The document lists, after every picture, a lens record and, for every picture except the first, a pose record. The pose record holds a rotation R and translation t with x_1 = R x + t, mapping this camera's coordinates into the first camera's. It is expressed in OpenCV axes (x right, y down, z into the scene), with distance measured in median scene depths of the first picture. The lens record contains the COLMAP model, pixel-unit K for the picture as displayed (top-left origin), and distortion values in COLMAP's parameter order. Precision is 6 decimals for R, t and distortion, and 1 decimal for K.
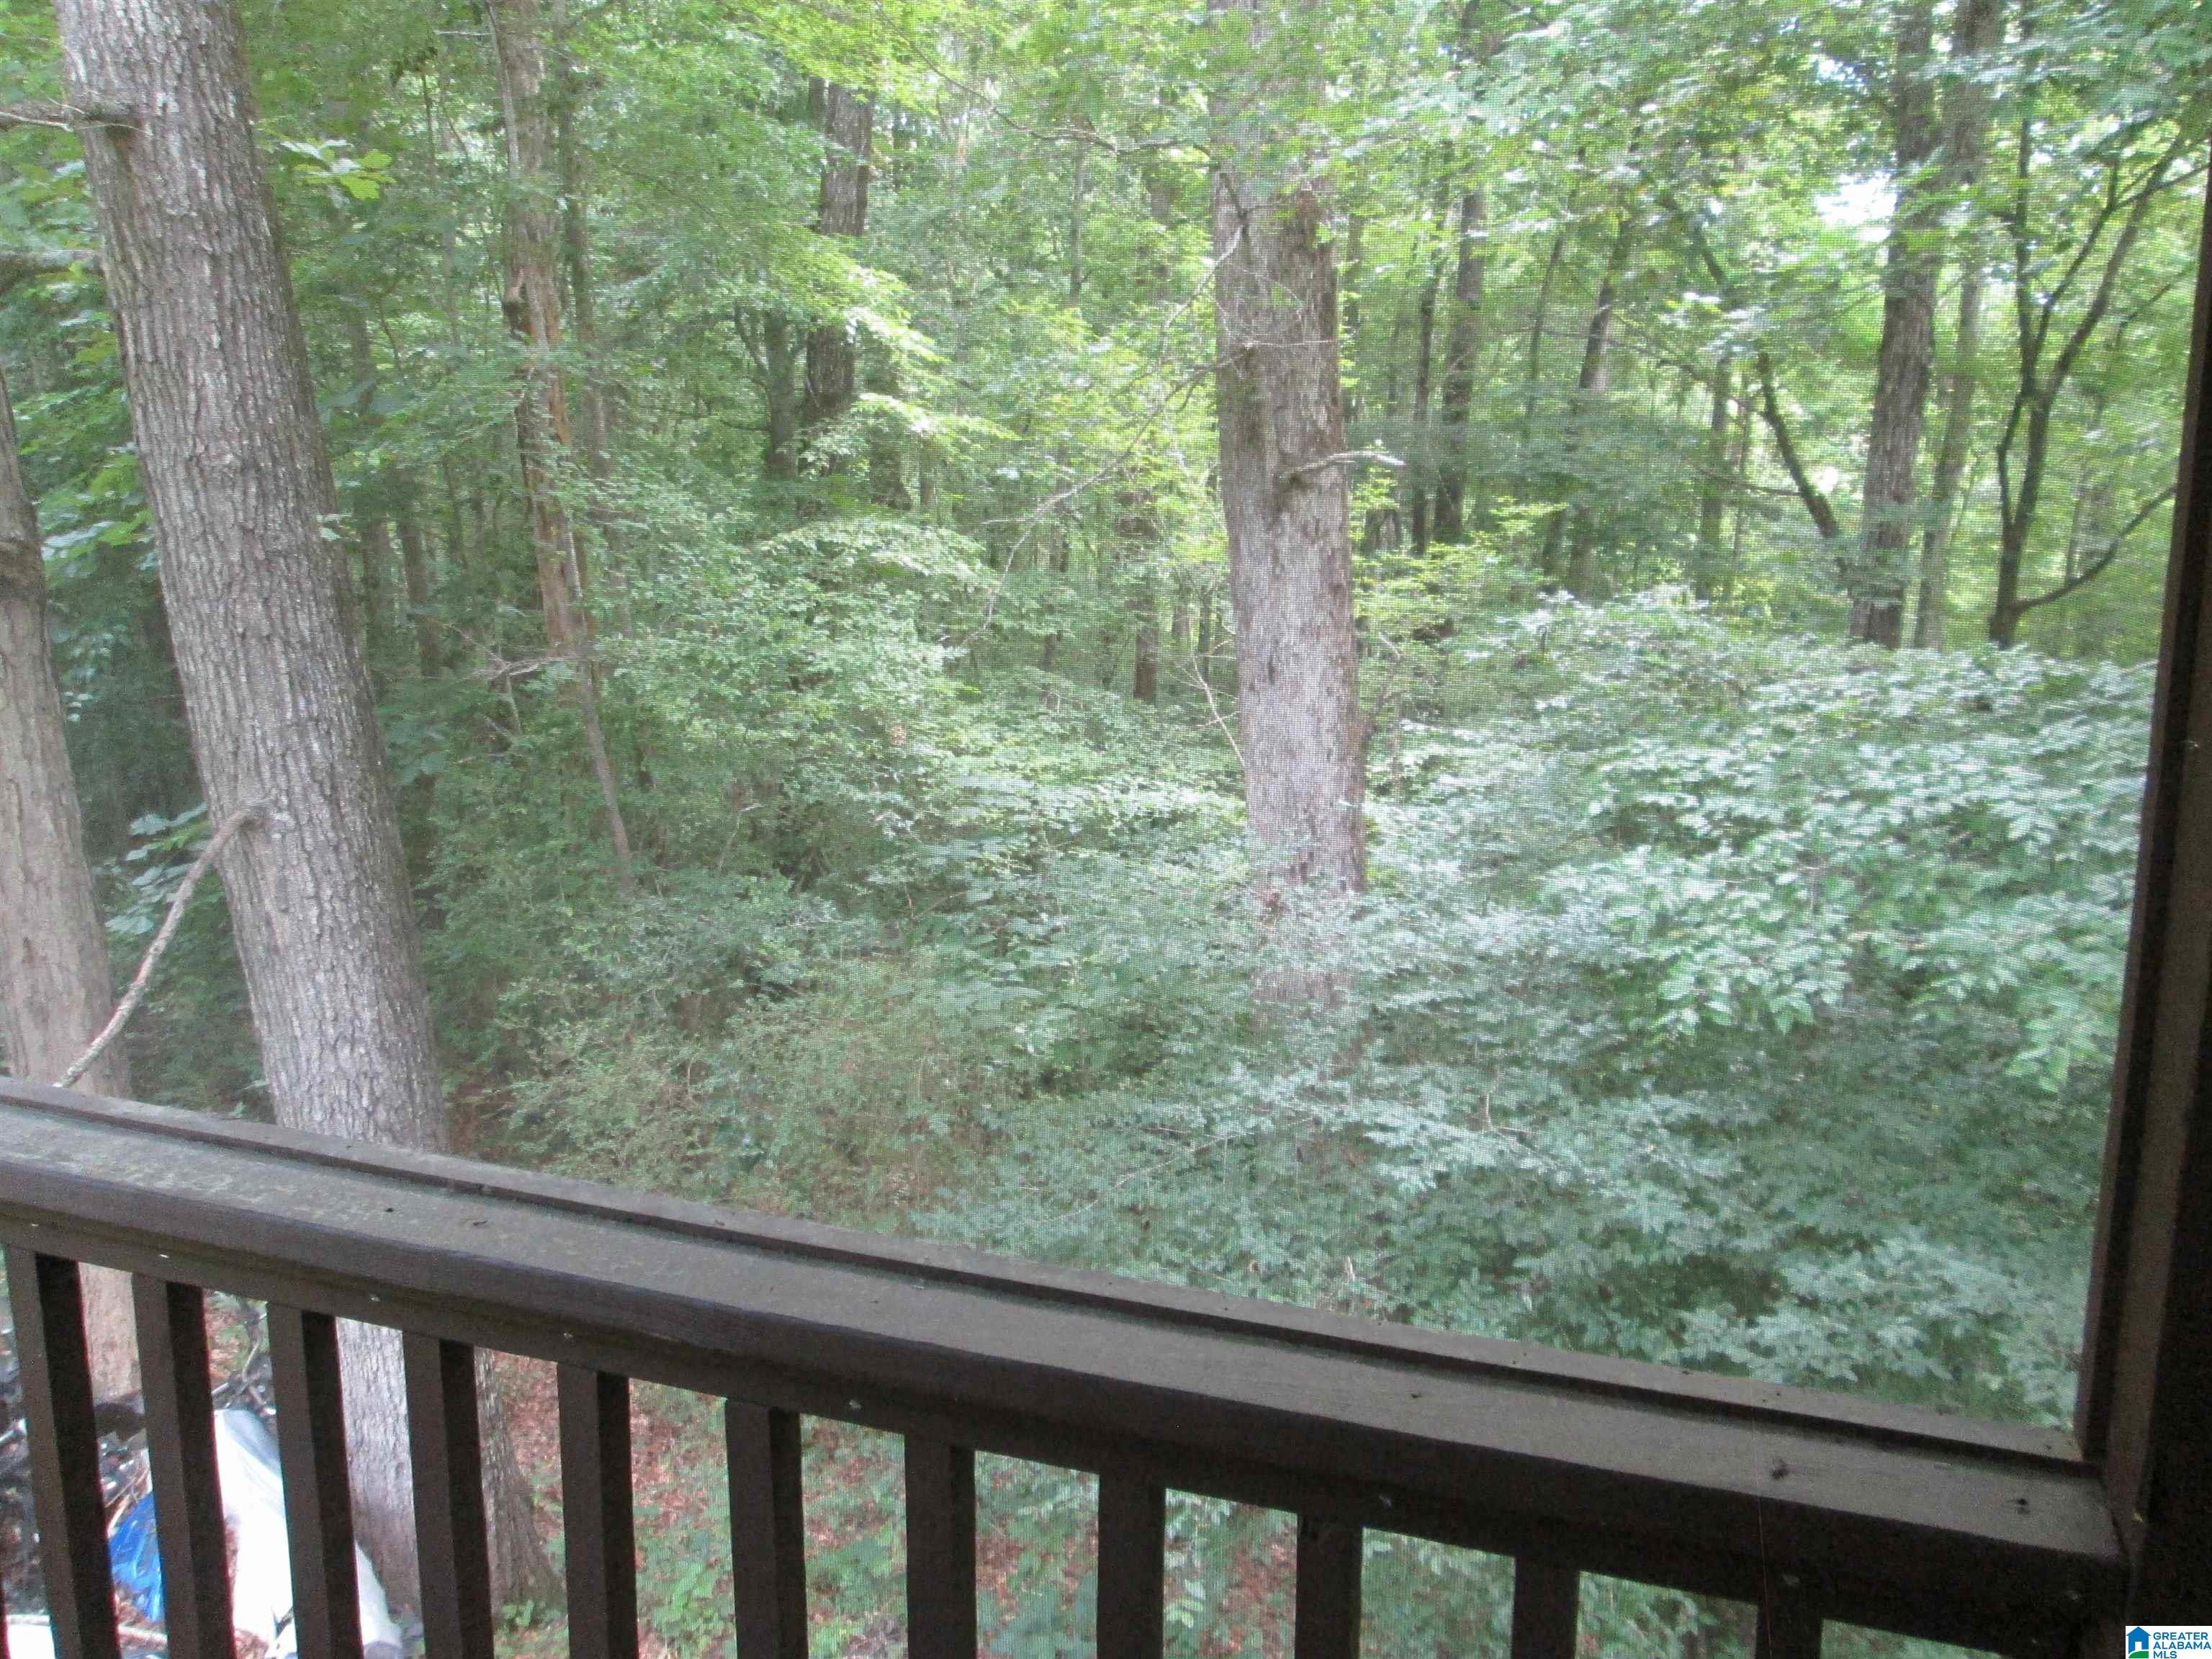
lens RADIAL K [[1934.1, 0, 1106.0], [0, 1934.1, 829.5], [0, 0, 1]] dist [-0.009230, 0.006787]
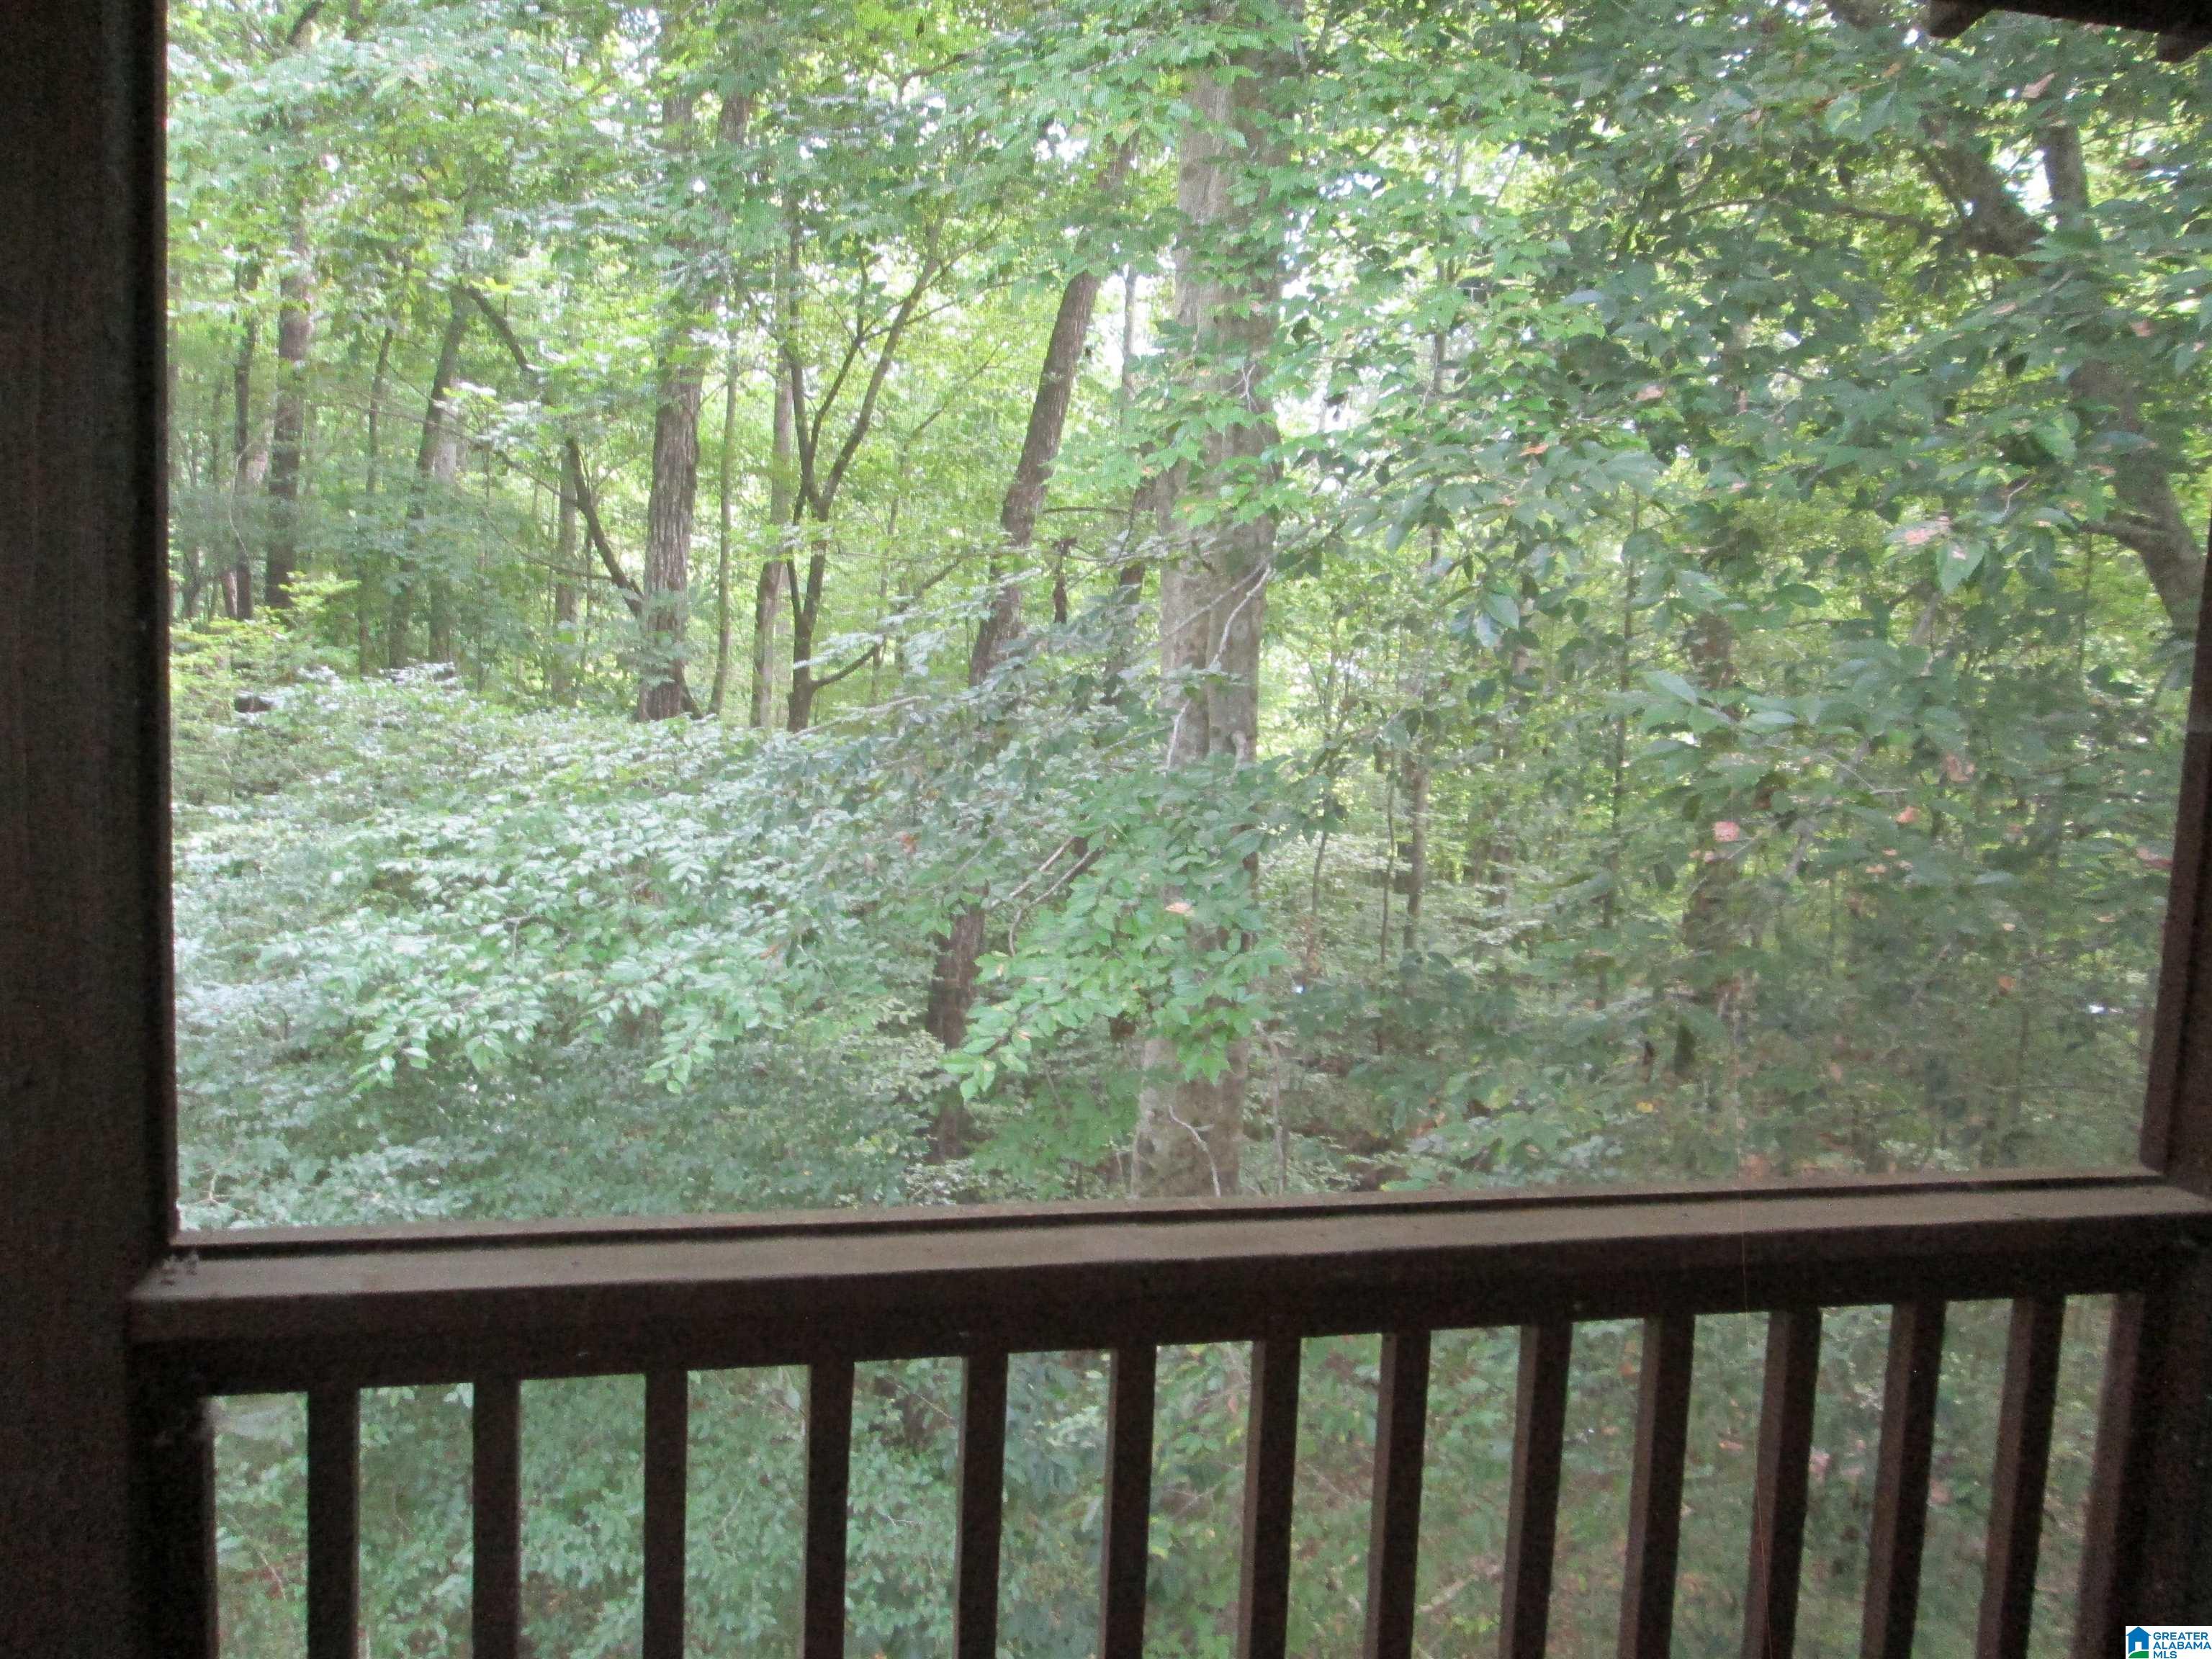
lens RADIAL K [[1934.1, 0, 1106.0], [0, 1934.1, 829.5], [0, 0, 1]] dist [-0.009230, 0.006787]
pose [[0.849877, -0.035877, 0.525758, 0.075452], [0.057583, 0.998028, -0.024978, 0.015650], [-0.523825, 0.051503, 0.850267, -0.103552]]
